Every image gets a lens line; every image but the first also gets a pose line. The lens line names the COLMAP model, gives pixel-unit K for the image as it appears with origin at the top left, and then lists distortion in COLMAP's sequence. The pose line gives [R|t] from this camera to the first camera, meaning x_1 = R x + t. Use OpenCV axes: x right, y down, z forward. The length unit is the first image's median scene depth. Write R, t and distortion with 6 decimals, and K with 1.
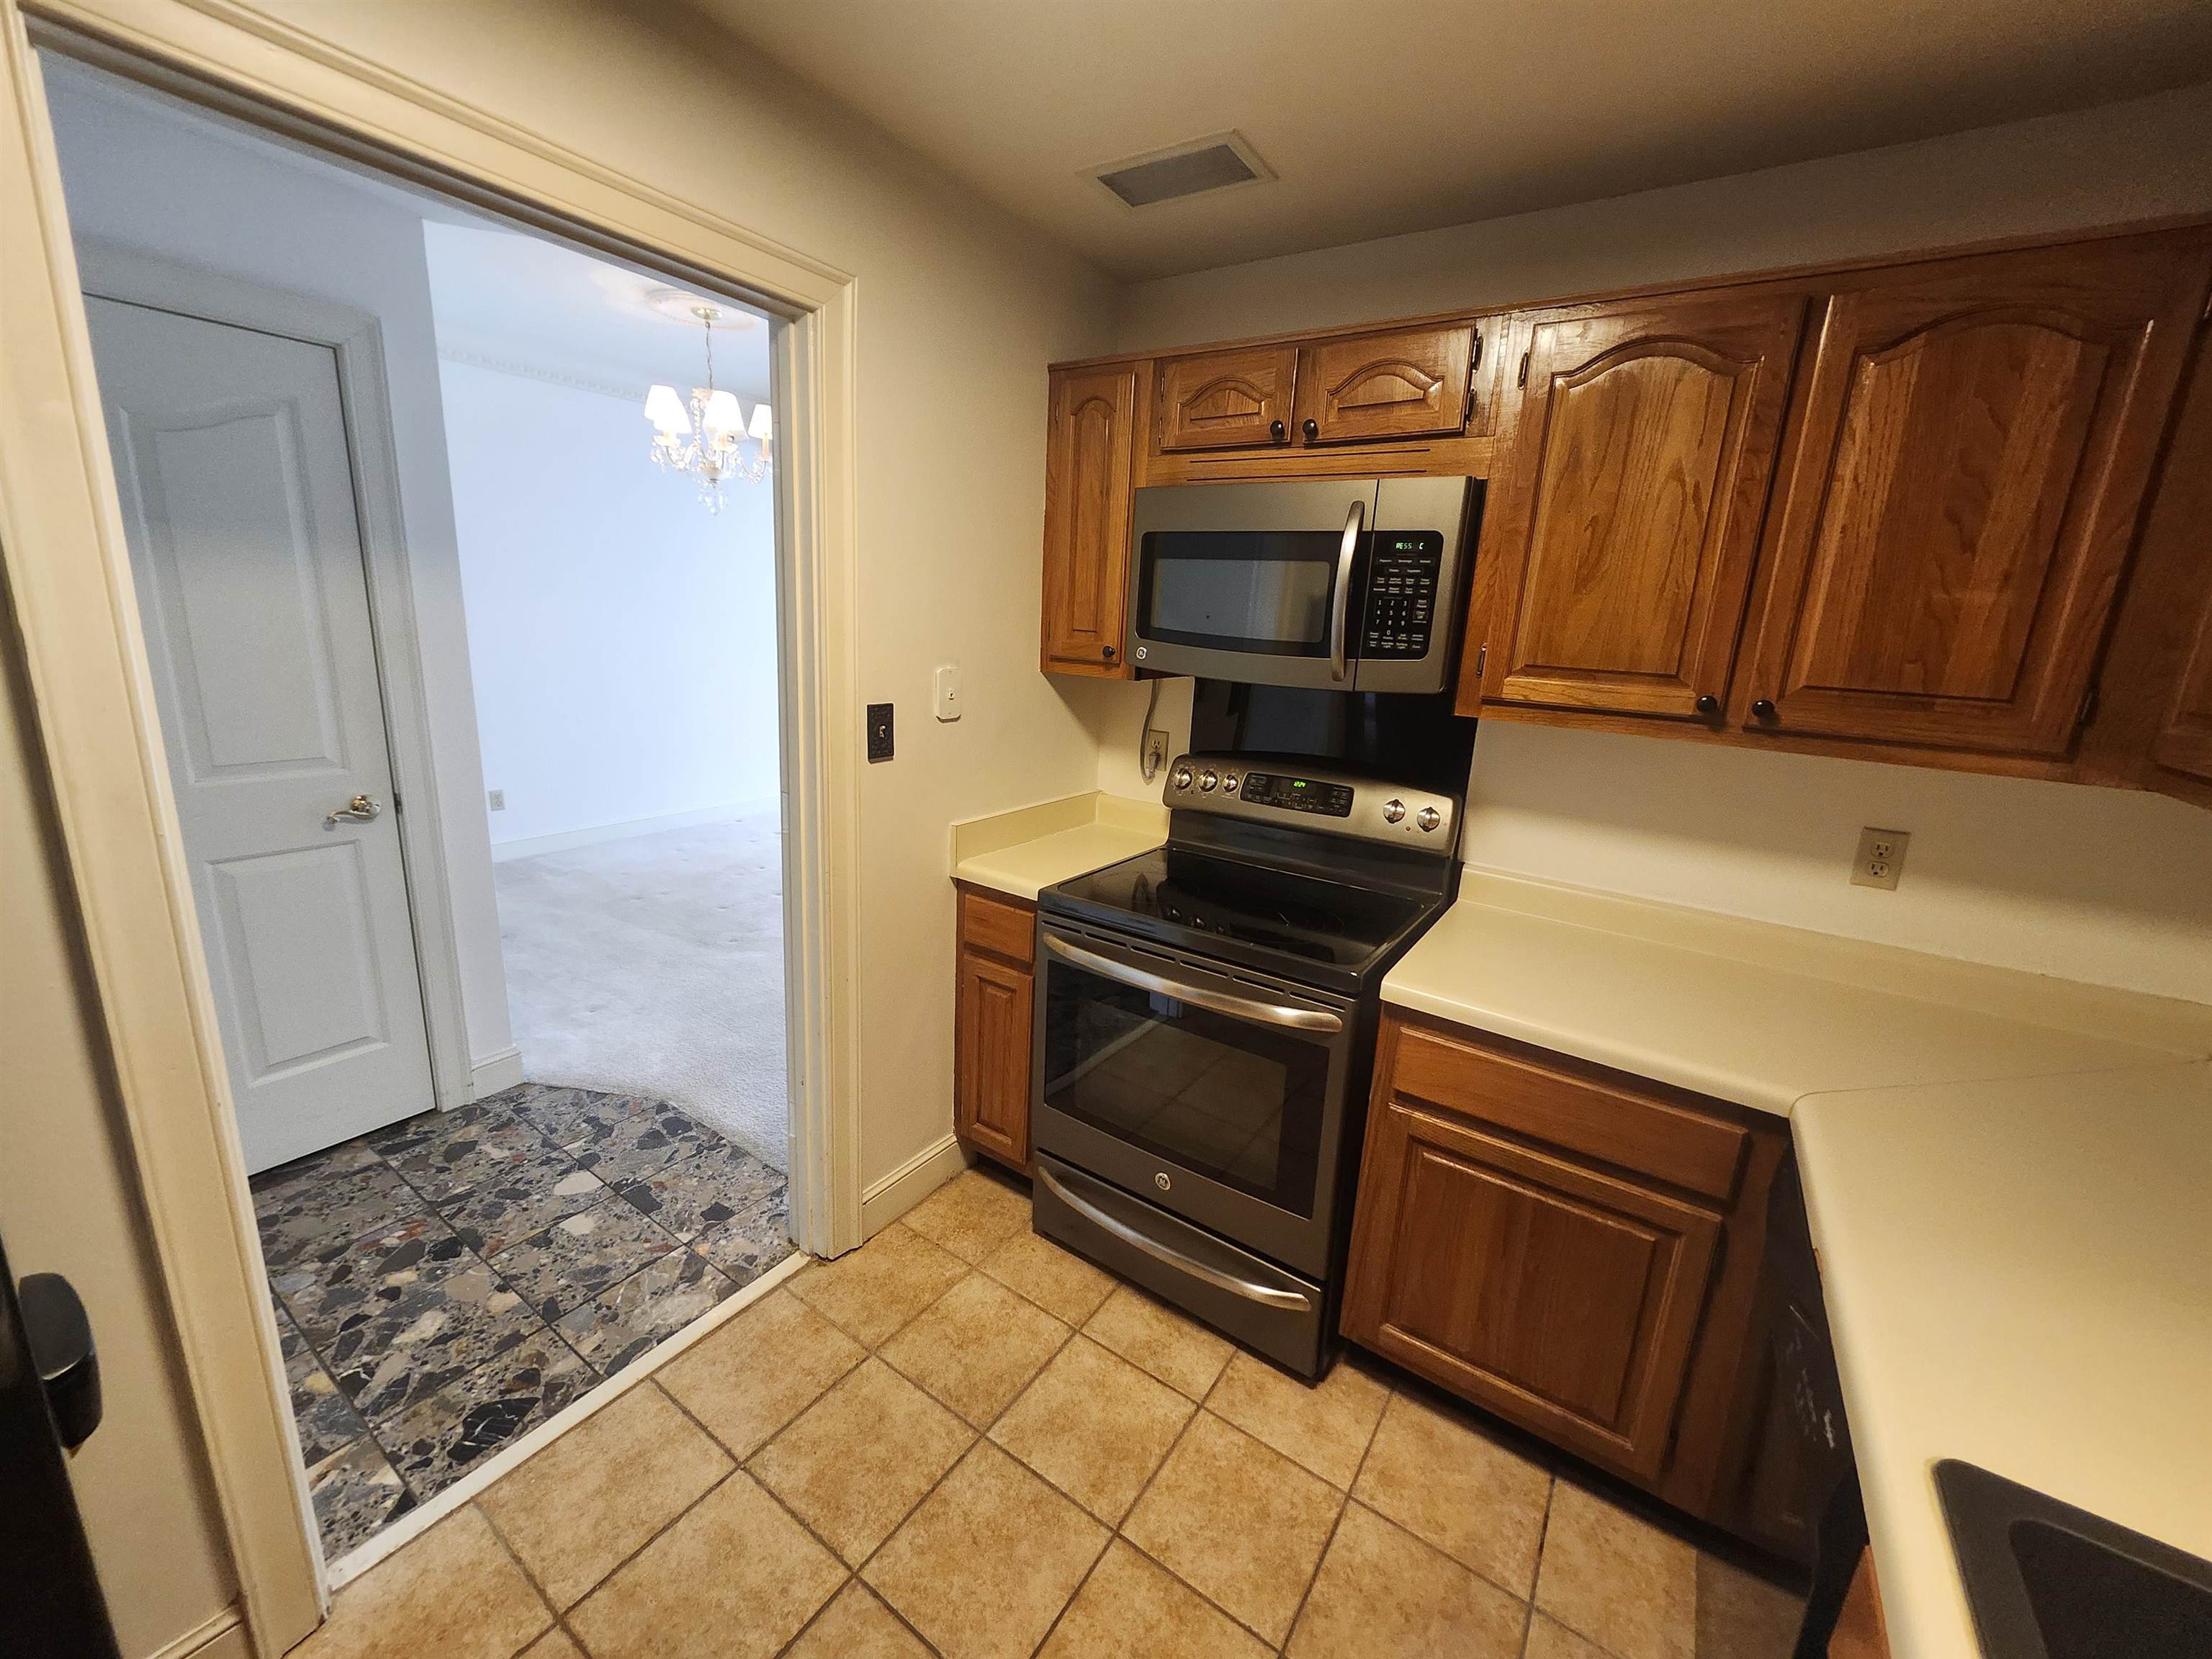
lens RADIAL K [[865.9, 0, 1119.6], [0, 865.9, 811.3], [0, 0, 1]] dist [0.000510, 0.000470]
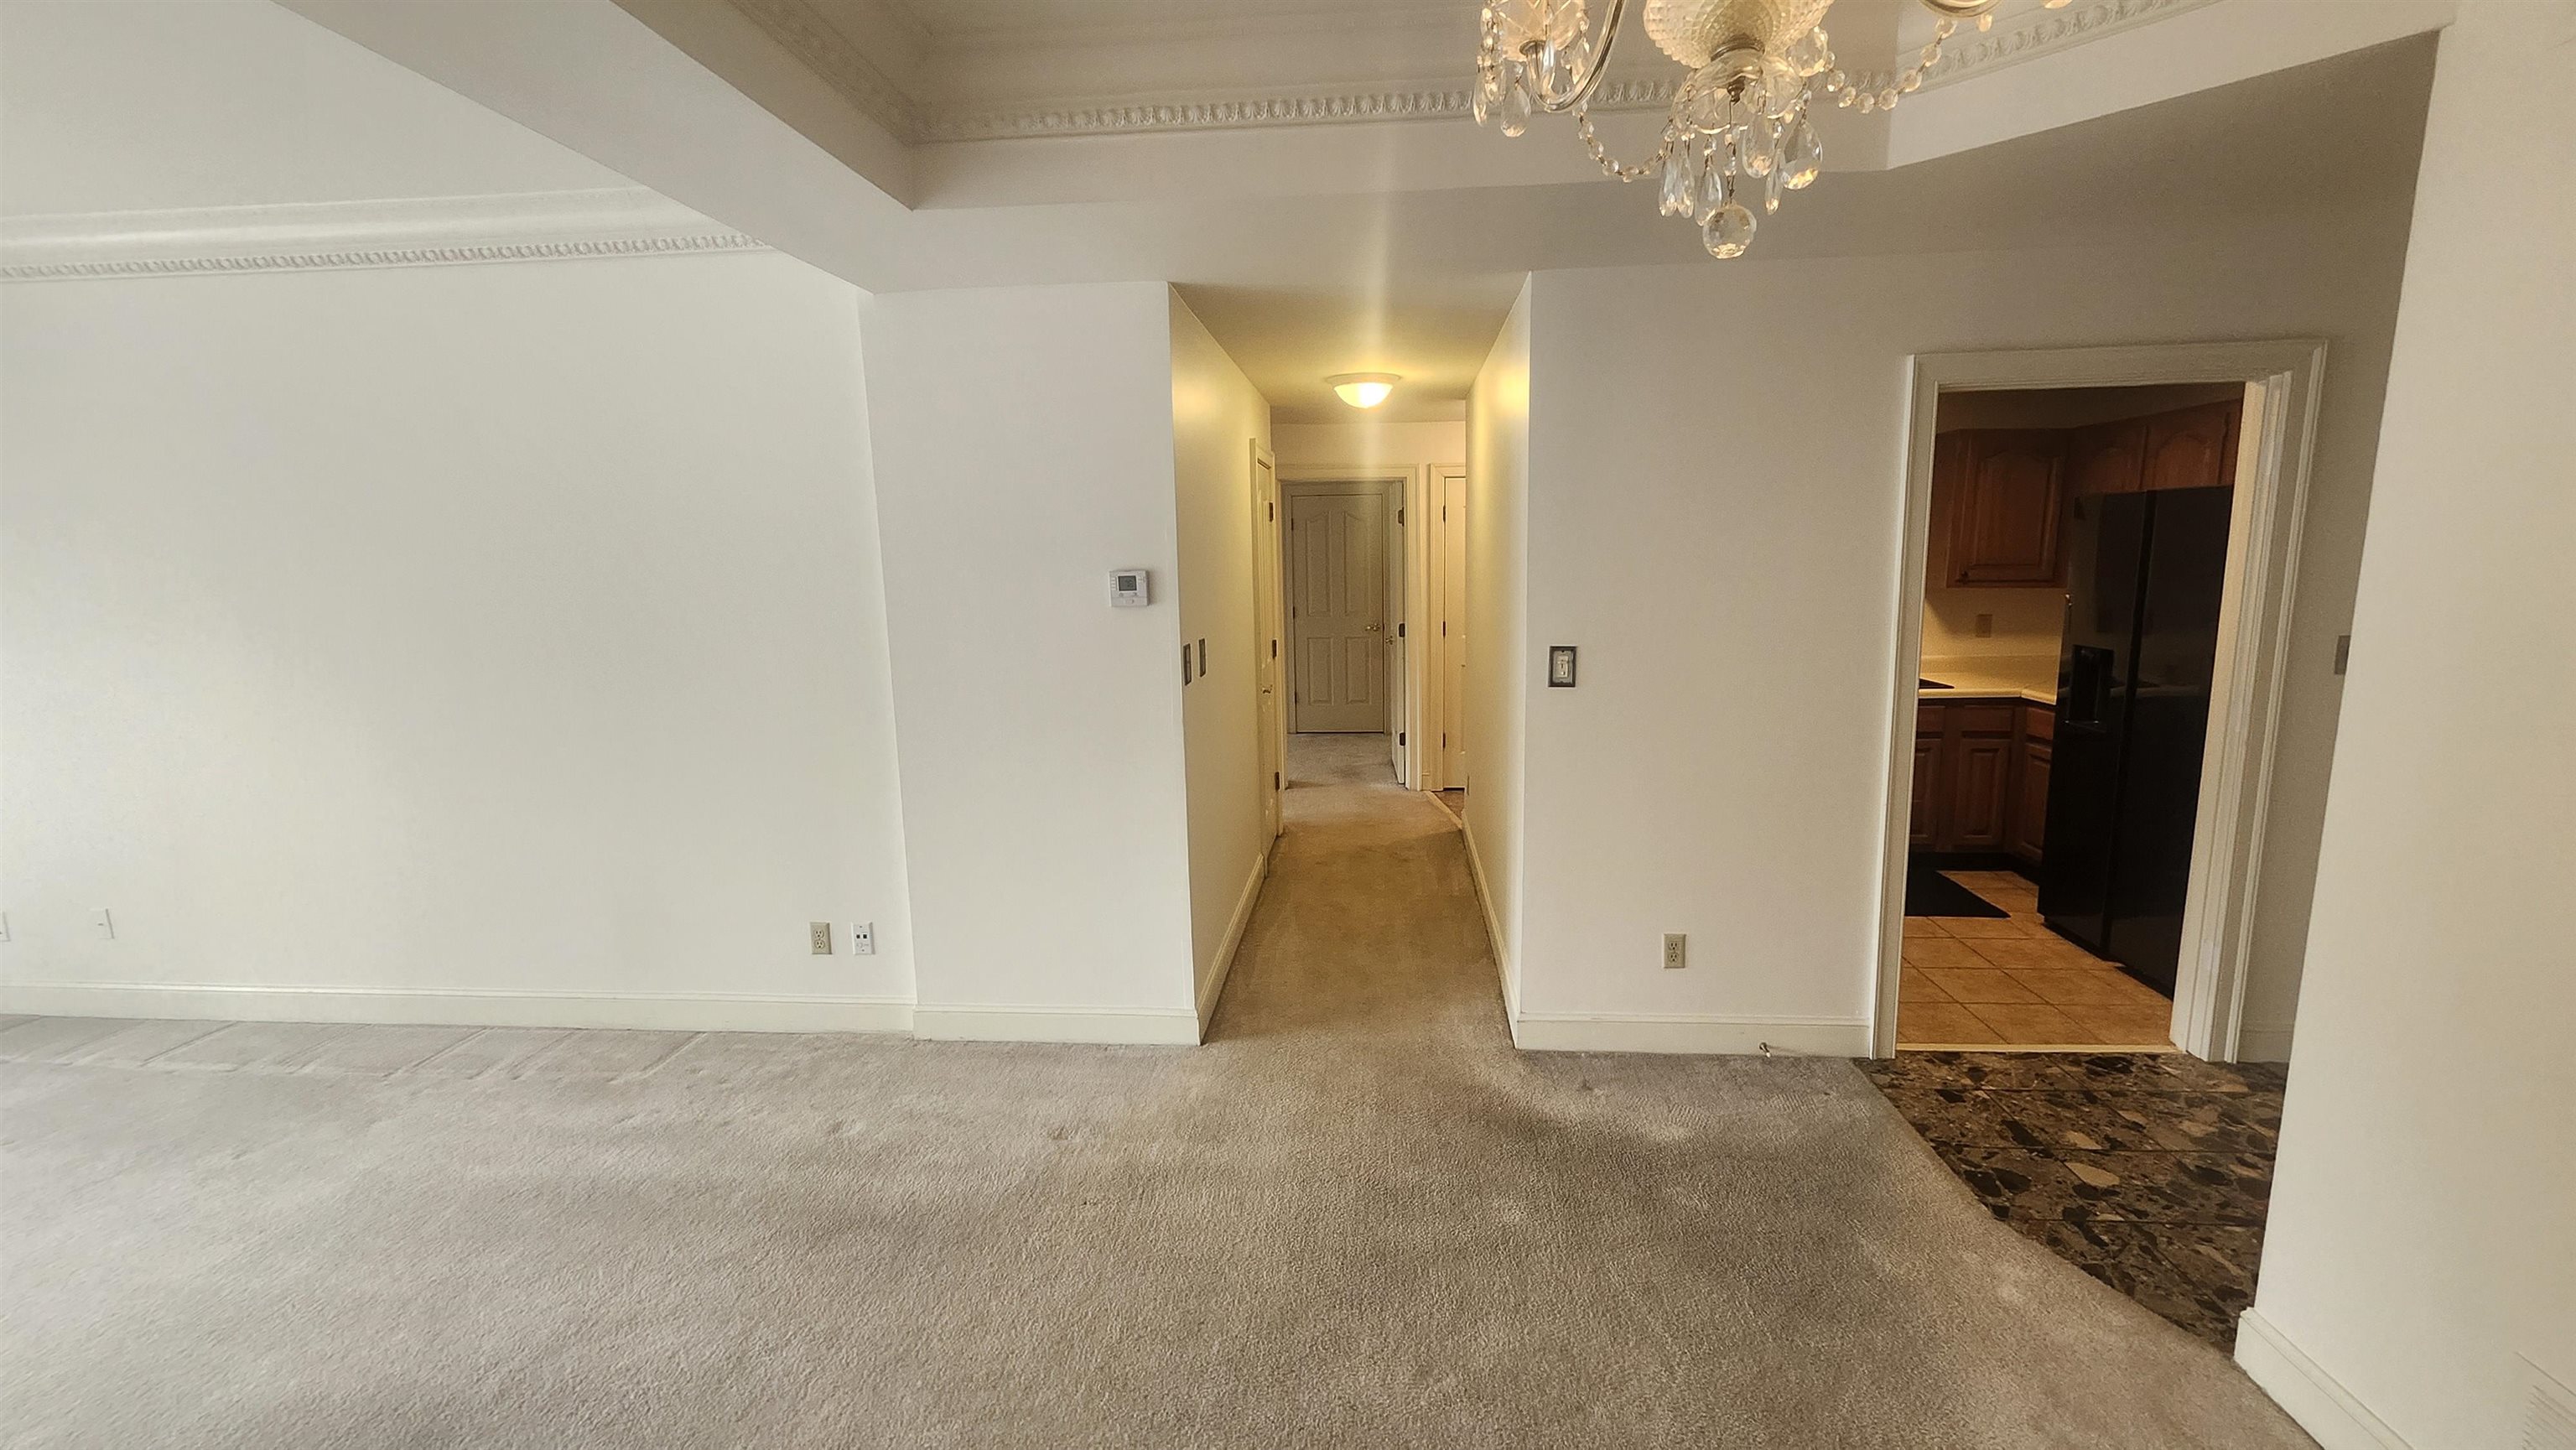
lens RADIAL K [[1016.4, 0, 1310.5], [0, 1016.4, 714.7], [0, 0, 1]] dist [0.005546, -0.004047]
pose [[-0.483487, -0.182788, 0.856054, -1.384824], [0.189421, 0.932936, 0.306186, -0.727390], [-0.854611, 0.310191, -0.416438, 2.639410]]
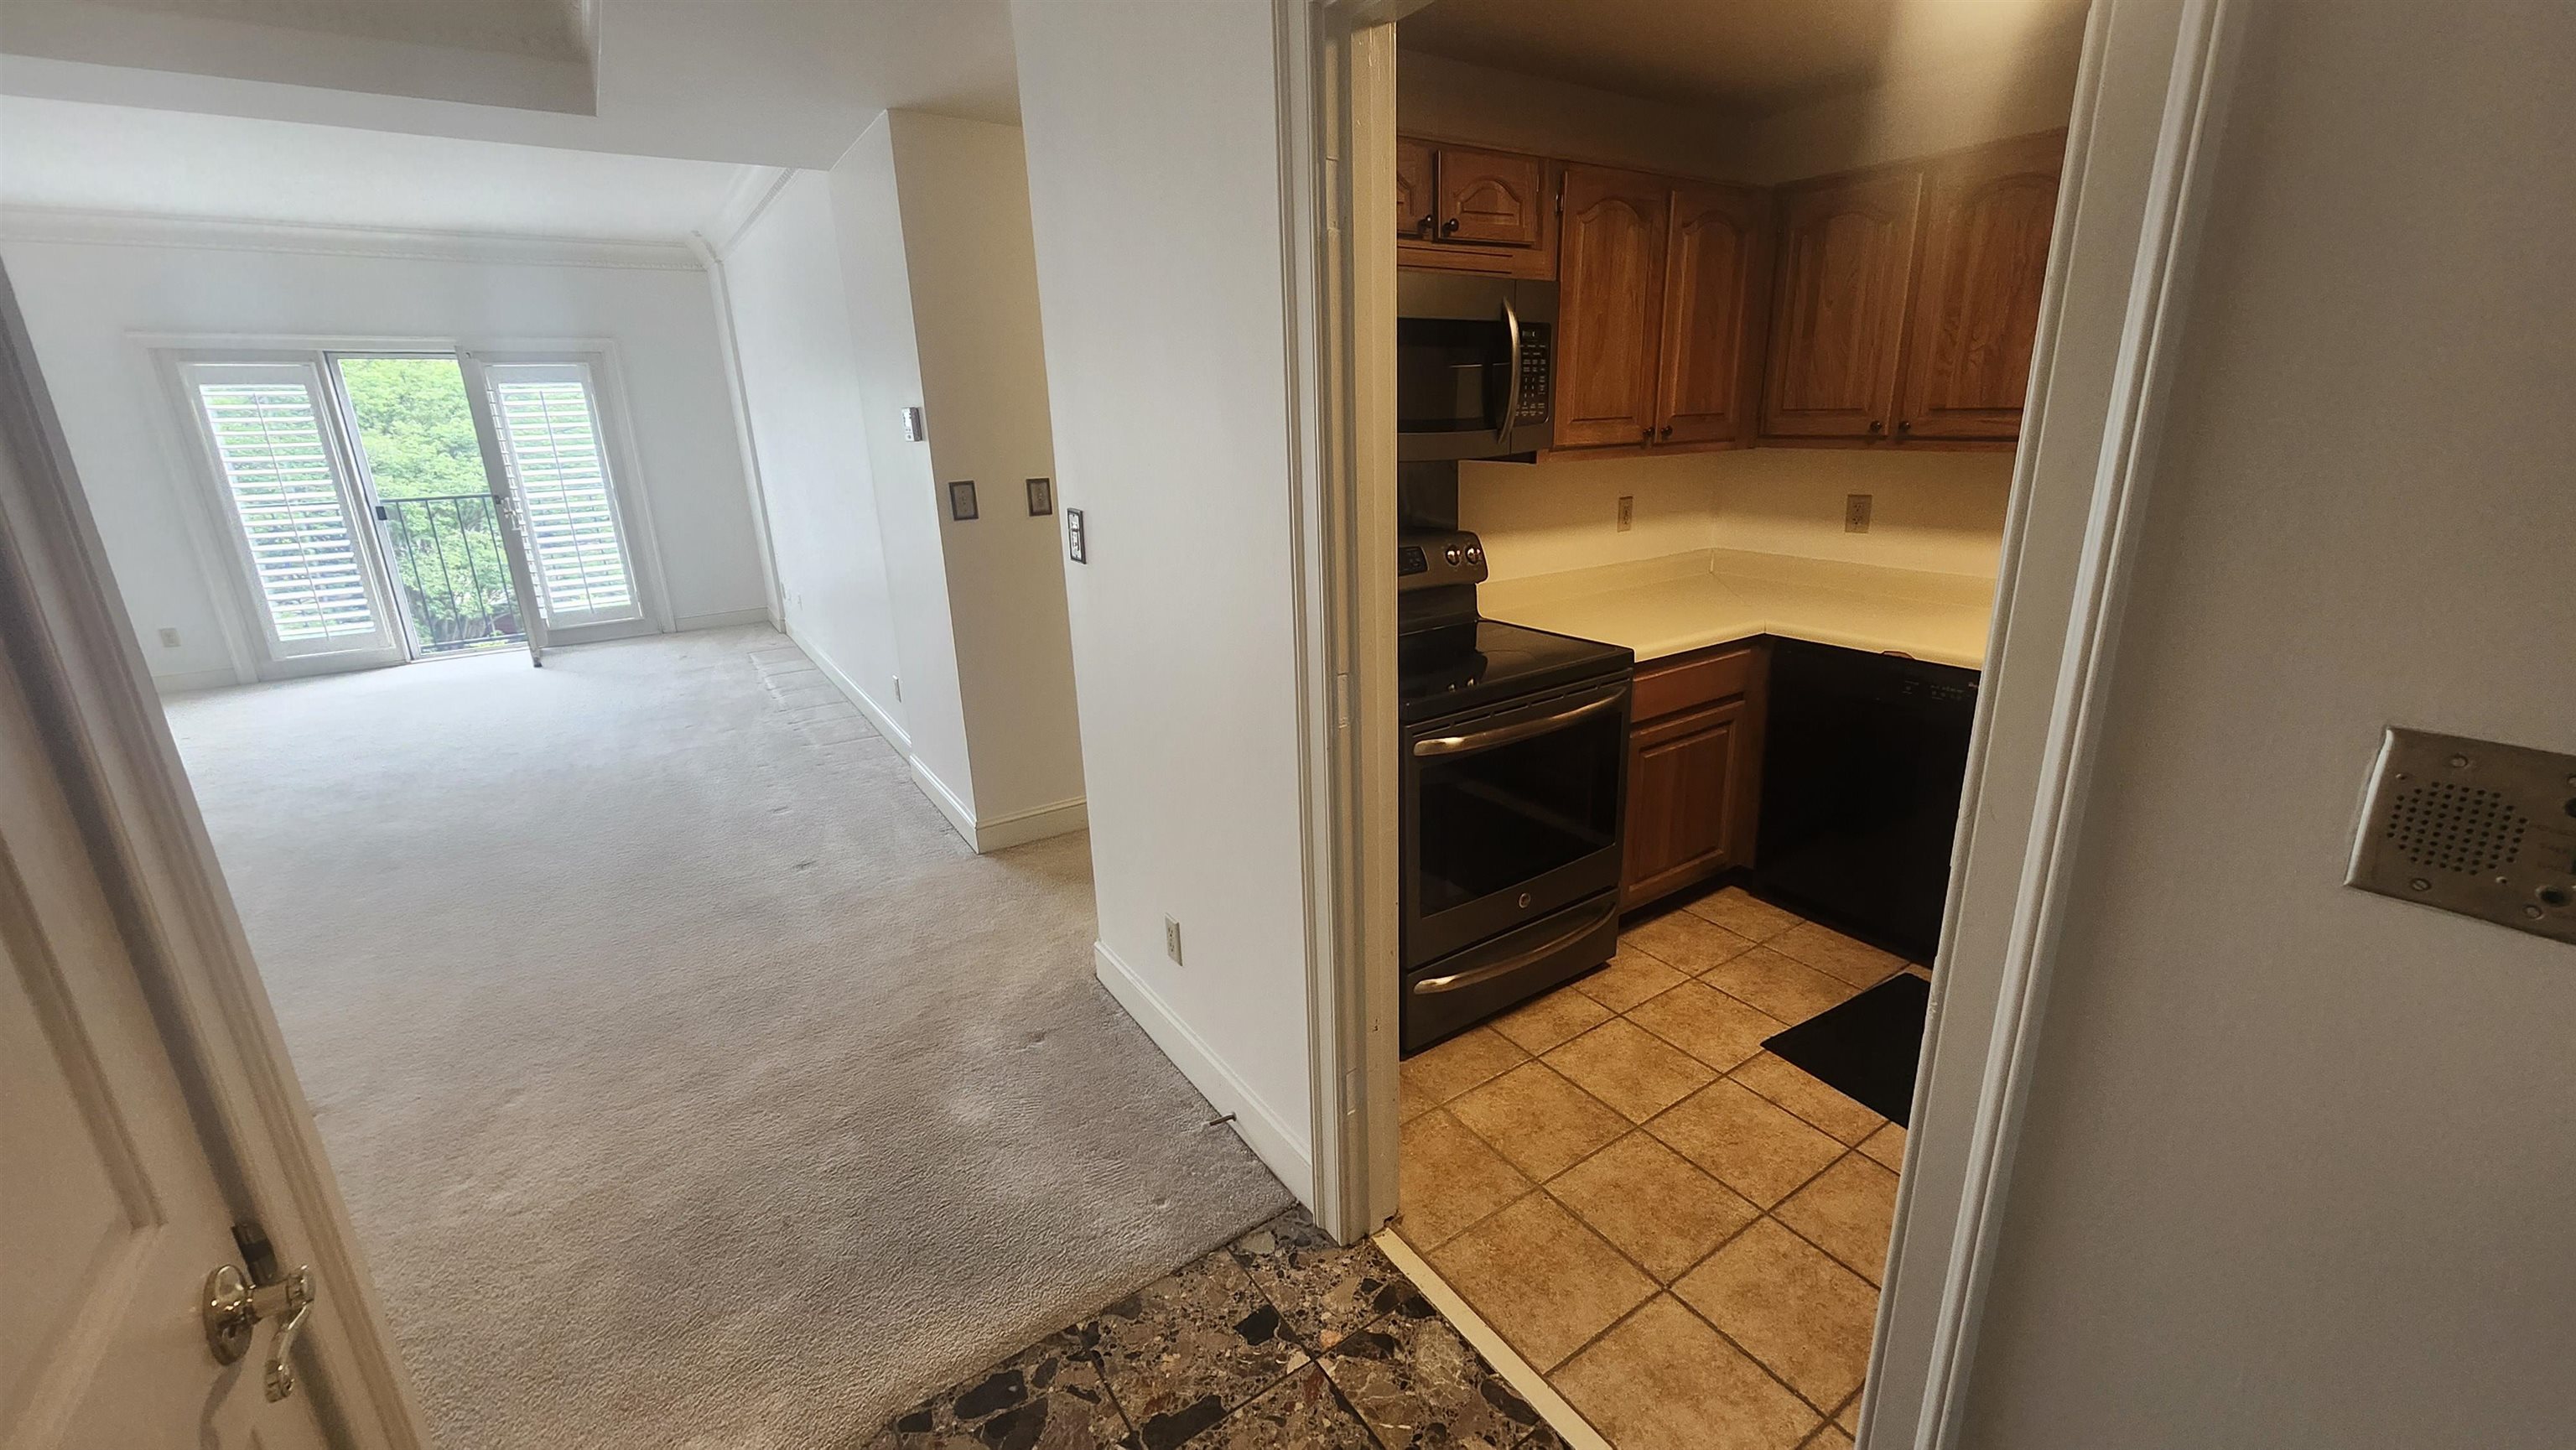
lens RADIAL K [[1008.5, 0, 1302.7], [0, 1008.5, 709.8], [0, 0, 1]] dist [0.002226, -0.000114]
pose [[0.383059, -0.328236, 0.863439, -1.215632], [0.255797, 0.935876, 0.242290, -0.223993], [-0.887600, 0.128053, 0.442457, 0.680099]]
